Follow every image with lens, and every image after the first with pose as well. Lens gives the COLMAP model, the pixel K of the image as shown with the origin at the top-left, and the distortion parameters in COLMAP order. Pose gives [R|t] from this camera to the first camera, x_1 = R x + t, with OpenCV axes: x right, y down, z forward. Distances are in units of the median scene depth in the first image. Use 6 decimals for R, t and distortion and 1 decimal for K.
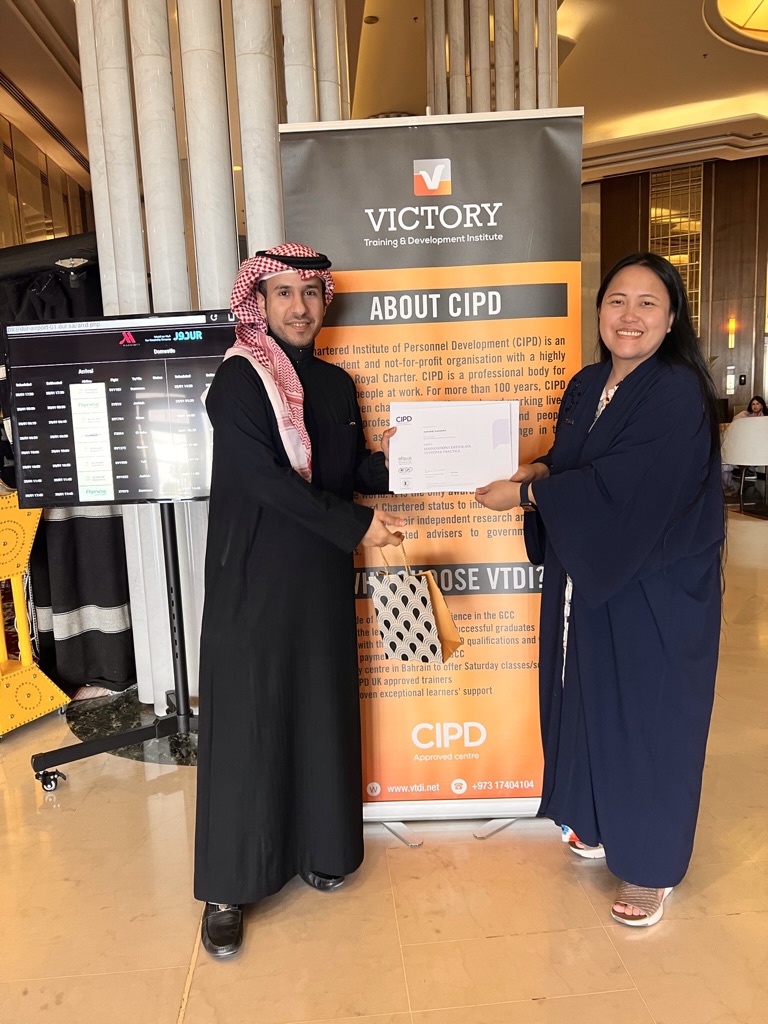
lens RADIAL K [[773.4, 0, 375.4], [0, 773.4, 516.1], [0, 0, 1]] dist [0.040630, -0.045445]
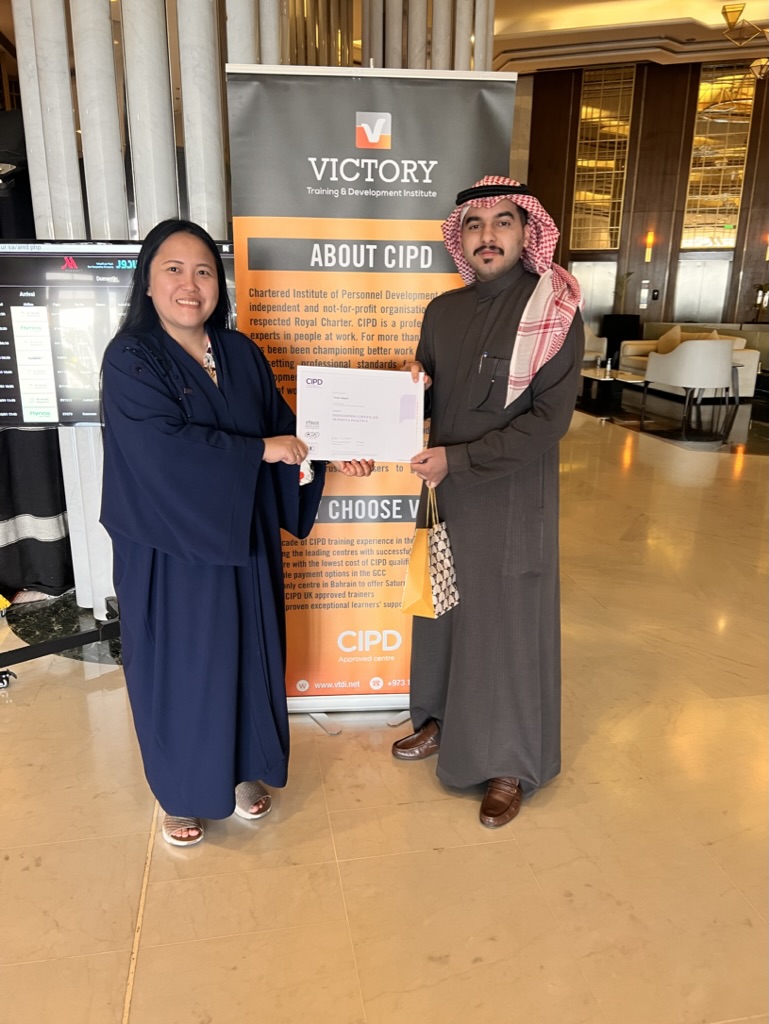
lens RADIAL K [[773.4, 0, 376.6], [0, 773.4, 524.4], [0, 0, 1]] dist [0.040630, -0.045445]
pose [[0.993422, 0.020041, 0.112742, -0.029110], [-0.035986, 0.989324, 0.141223, -0.053424], [-0.108708, -0.144351, 0.983537, -0.109135]]
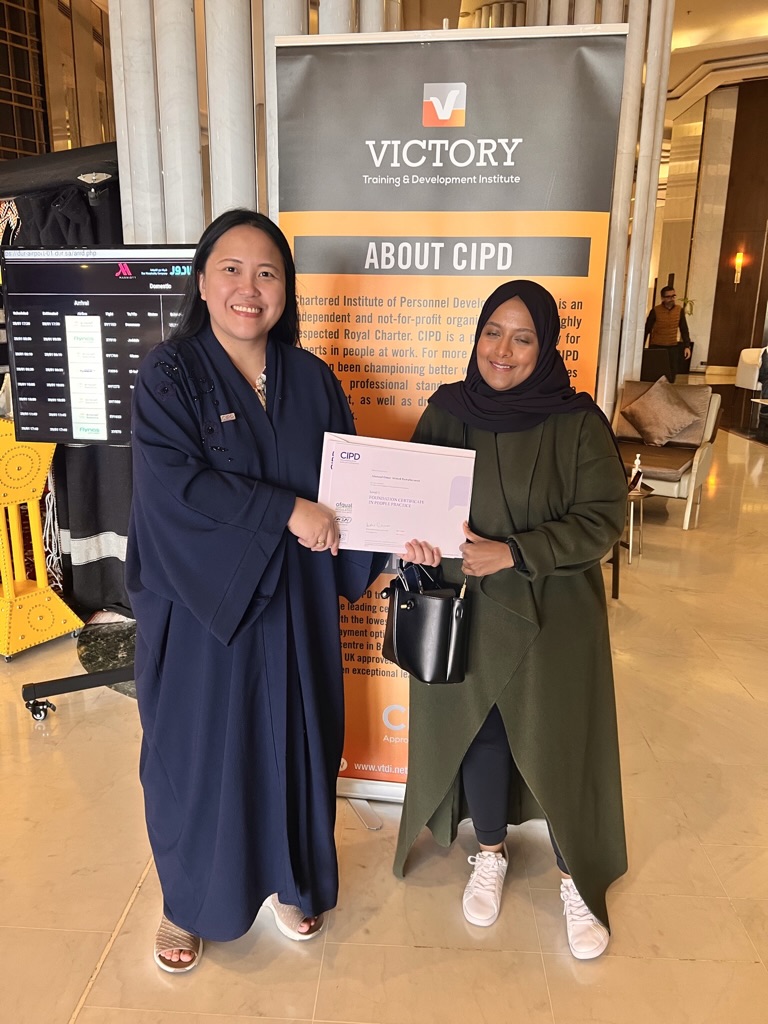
lens RADIAL K [[773.4, 0, 382.1], [0, 773.4, 509.8], [0, 0, 1]] dist [0.040630, -0.045445]
pose [[0.990808, 0.084678, -0.105497, 0.127028], [-0.073277, 0.991488, 0.107616, -0.071591], [0.113712, -0.098896, 0.988579, 0.082225]]
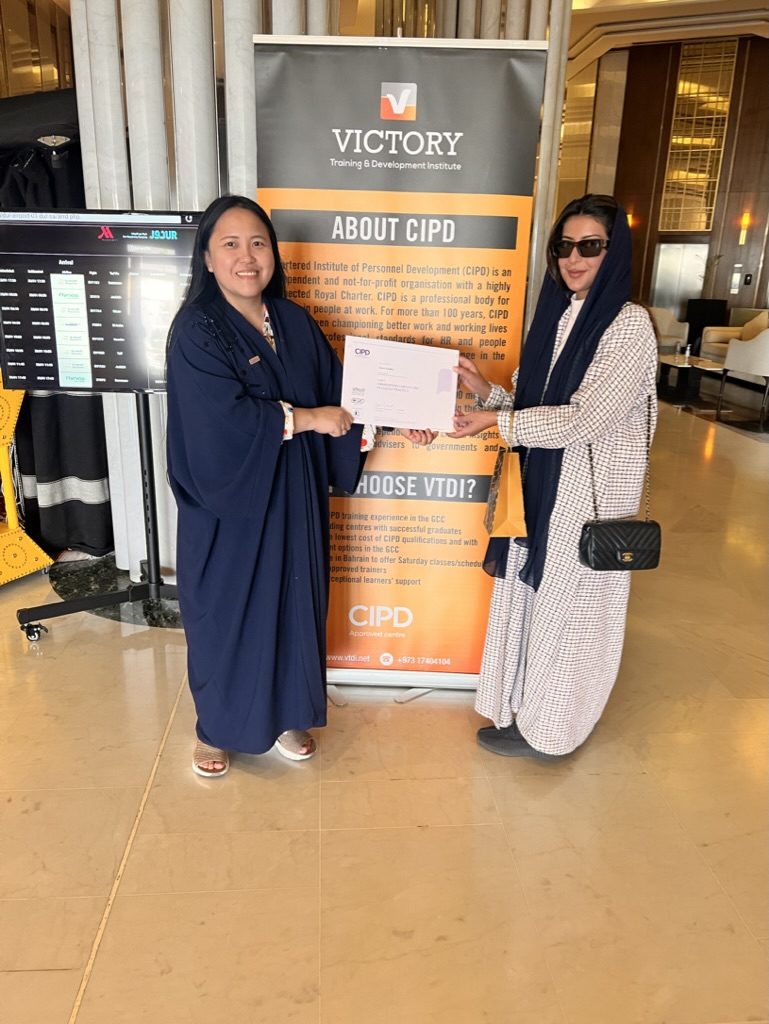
lens RADIAL K [[773.4, 0, 379.9], [0, 773.4, 516.5], [0, 0, 1]] dist [0.040630, -0.045445]
pose [[0.997592, 0.066203, 0.020677, 0.059774], [-0.068674, 0.984588, 0.160845, -0.050963], [-0.009710, -0.161877, 0.986763, -0.113904]]
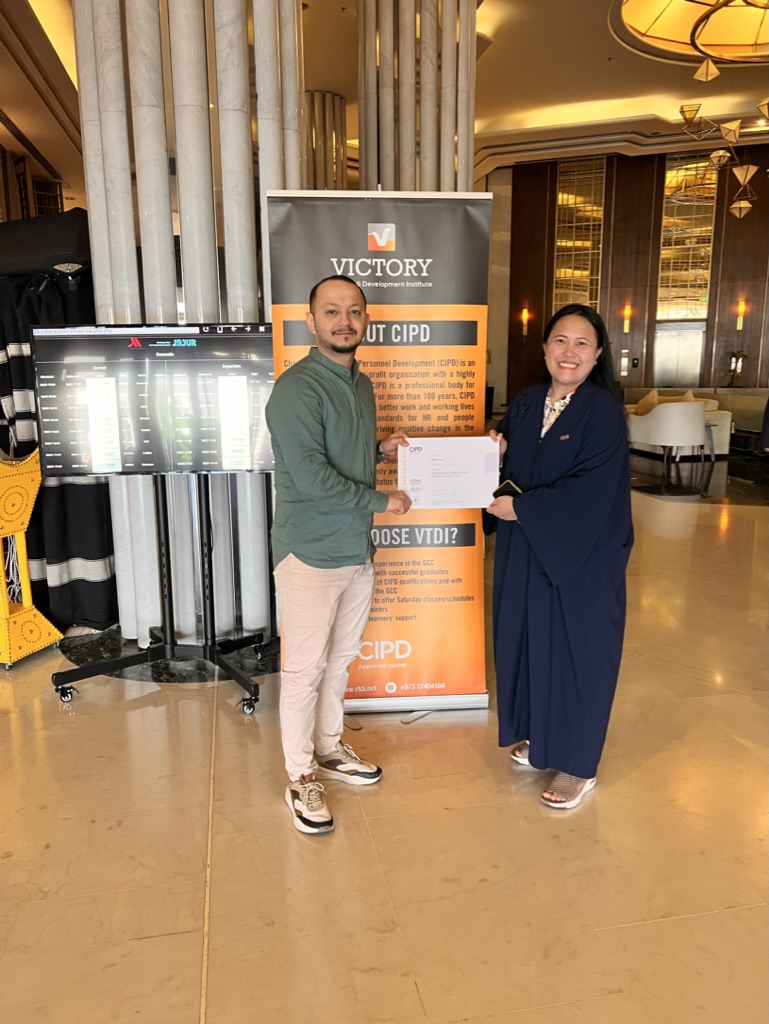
lens RADIAL K [[773.4, 0, 376.8], [0, 773.4, 518.8], [0, 0, 1]] dist [0.040630, -0.045445]
pose [[0.992986, 0.012152, 0.117609, -0.082159], [-0.017681, 0.998781, 0.046089, -0.010769], [-0.116906, -0.047845, 0.991990, -0.335340]]
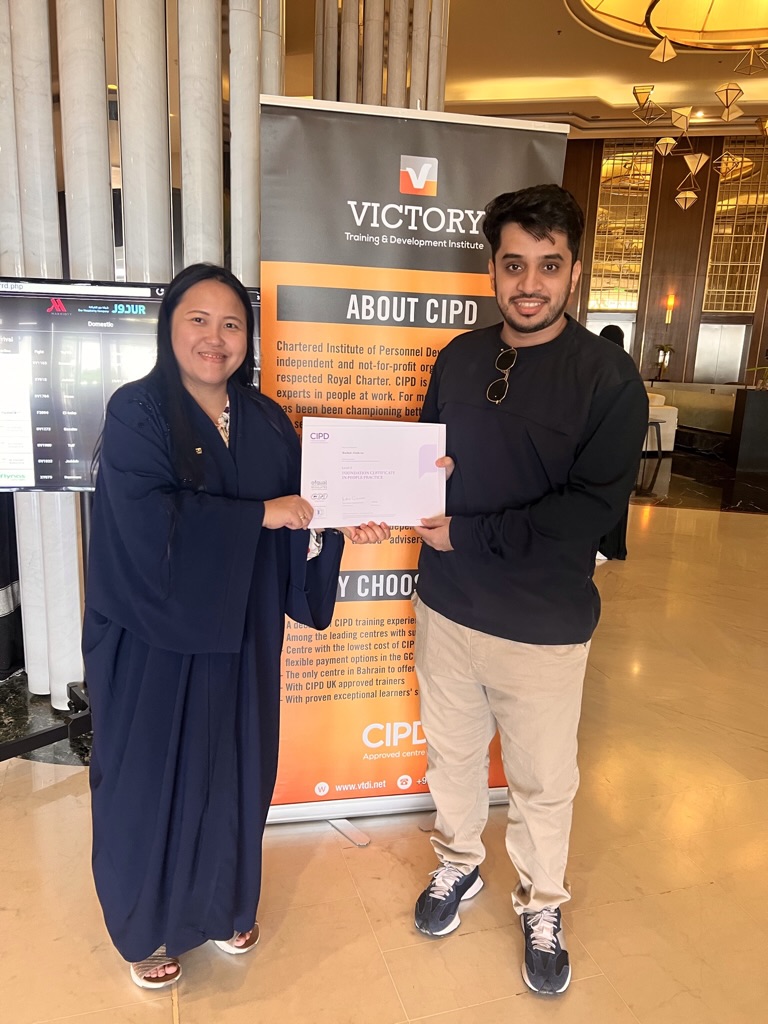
lens RADIAL K [[773.4, 0, 380.9], [0, 773.4, 519.4], [0, 0, 1]] dist [0.040630, -0.045445]
pose [[0.971339, 0.026841, 0.236177, -0.178950], [-0.044778, 0.996477, 0.070915, -0.072100], [-0.233441, -0.079458, 0.969119, 0.037497]]
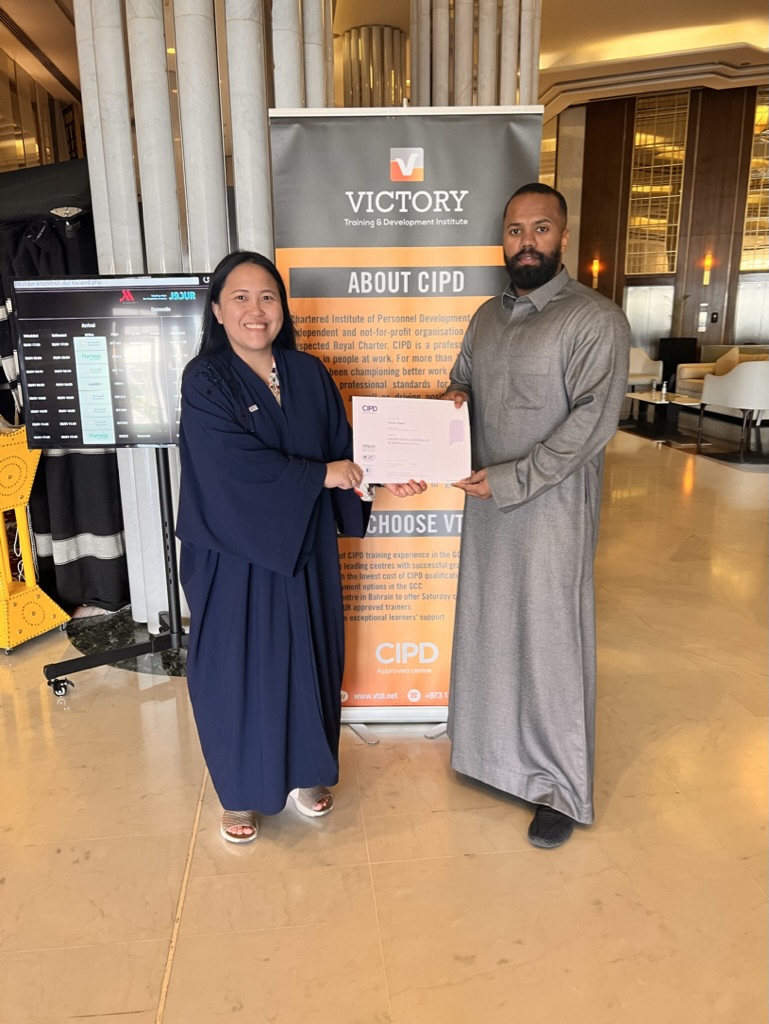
lens RADIAL K [[773.4, 0, 376.5], [0, 773.4, 521.3], [0, 0, 1]] dist [0.040630, -0.045445]
pose [[0.999042, 0.021835, 0.037925, -0.001306], [-0.025671, 0.994269, 0.103781, -0.039661], [-0.035441, -0.104655, 0.993877, -0.150499]]
